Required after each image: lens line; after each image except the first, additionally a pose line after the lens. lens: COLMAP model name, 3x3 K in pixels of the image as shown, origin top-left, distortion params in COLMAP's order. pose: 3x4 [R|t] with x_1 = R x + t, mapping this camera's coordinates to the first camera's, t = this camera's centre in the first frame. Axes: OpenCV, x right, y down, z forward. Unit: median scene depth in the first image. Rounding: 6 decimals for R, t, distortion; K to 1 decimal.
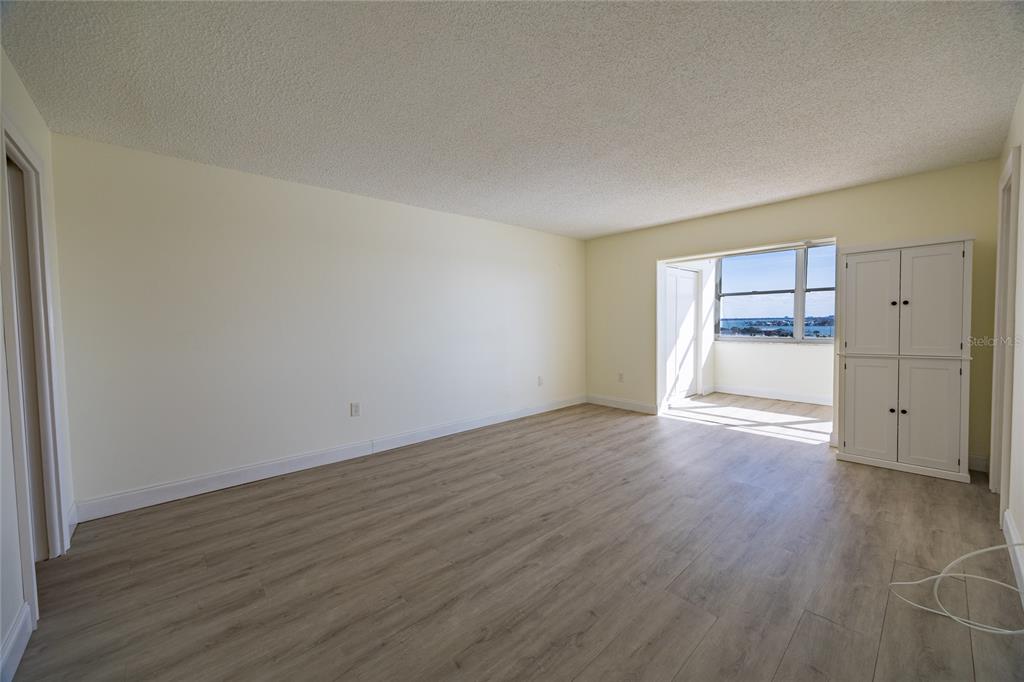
lens RADIAL K [[388.0, 0, 509.7], [0, 388.0, 339.1], [0, 0, 1]] dist [-0.004912, 0.000397]
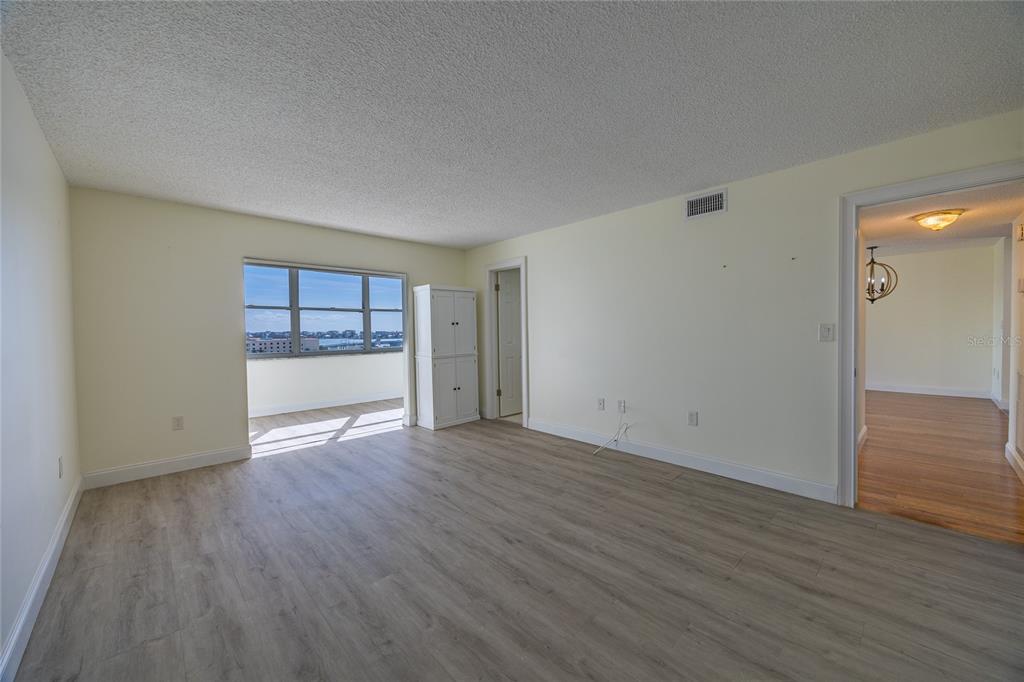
lens RADIAL K [[388.0, 0, 519.5], [0, 388.0, 340.0], [0, 0, 1]] dist [-0.004912, 0.000397]
pose [[-0.037879, -0.010583, 0.999226, -0.512382], [0.057189, 0.998282, 0.012741, -0.021538], [-0.997645, 0.057627, -0.037209, 0.606757]]
